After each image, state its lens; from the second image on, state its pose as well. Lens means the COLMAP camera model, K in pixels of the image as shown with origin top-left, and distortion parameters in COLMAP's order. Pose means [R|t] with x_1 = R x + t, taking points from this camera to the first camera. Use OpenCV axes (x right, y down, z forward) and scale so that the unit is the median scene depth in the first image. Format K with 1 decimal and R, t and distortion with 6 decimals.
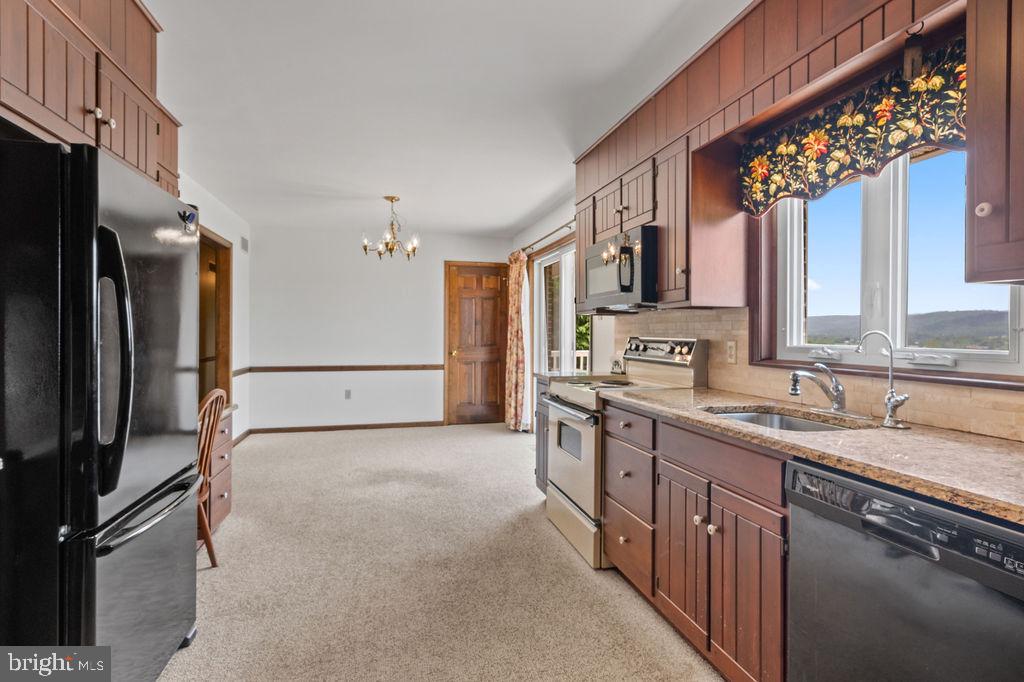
lens RADIAL K [[507.4, 0, 512.0], [0, 507.4, 341.0], [0, 0, 1]] dist [0.000793, 0.000083]
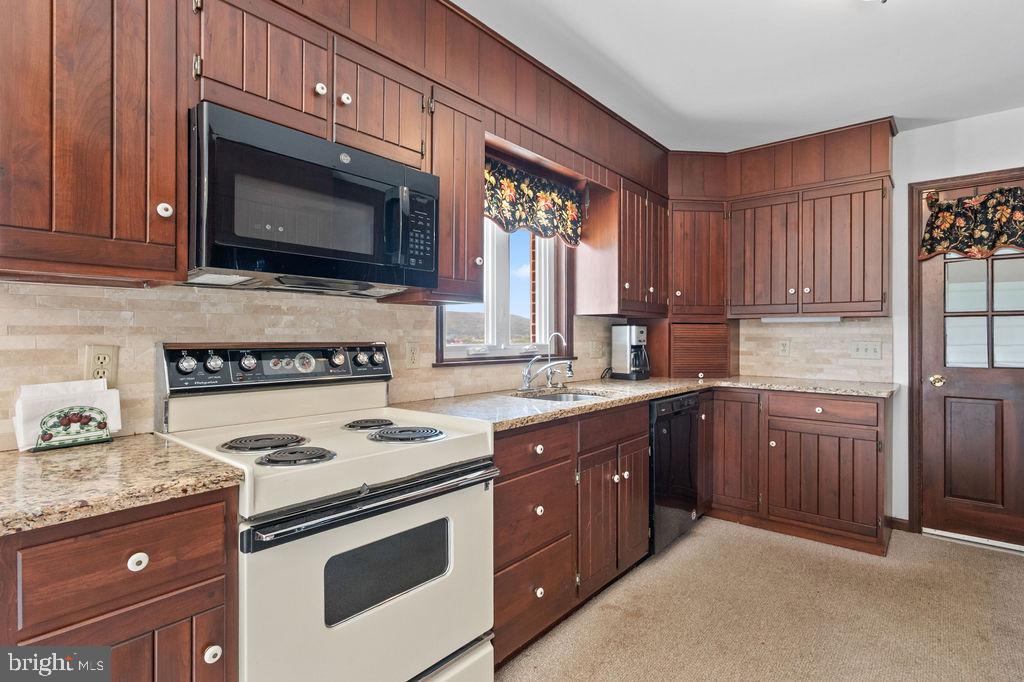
lens RADIAL K [[507.4, 0, 512.0], [0, 507.4, 341.0], [0, 0, 1]] dist [0.000793, 0.000083]
pose [[-0.577076, -0.009140, 0.816639, -0.480958], [0.014376, 0.999669, 0.021347, -0.025524], [-0.816564, 0.024059, -0.576754, 1.756956]]
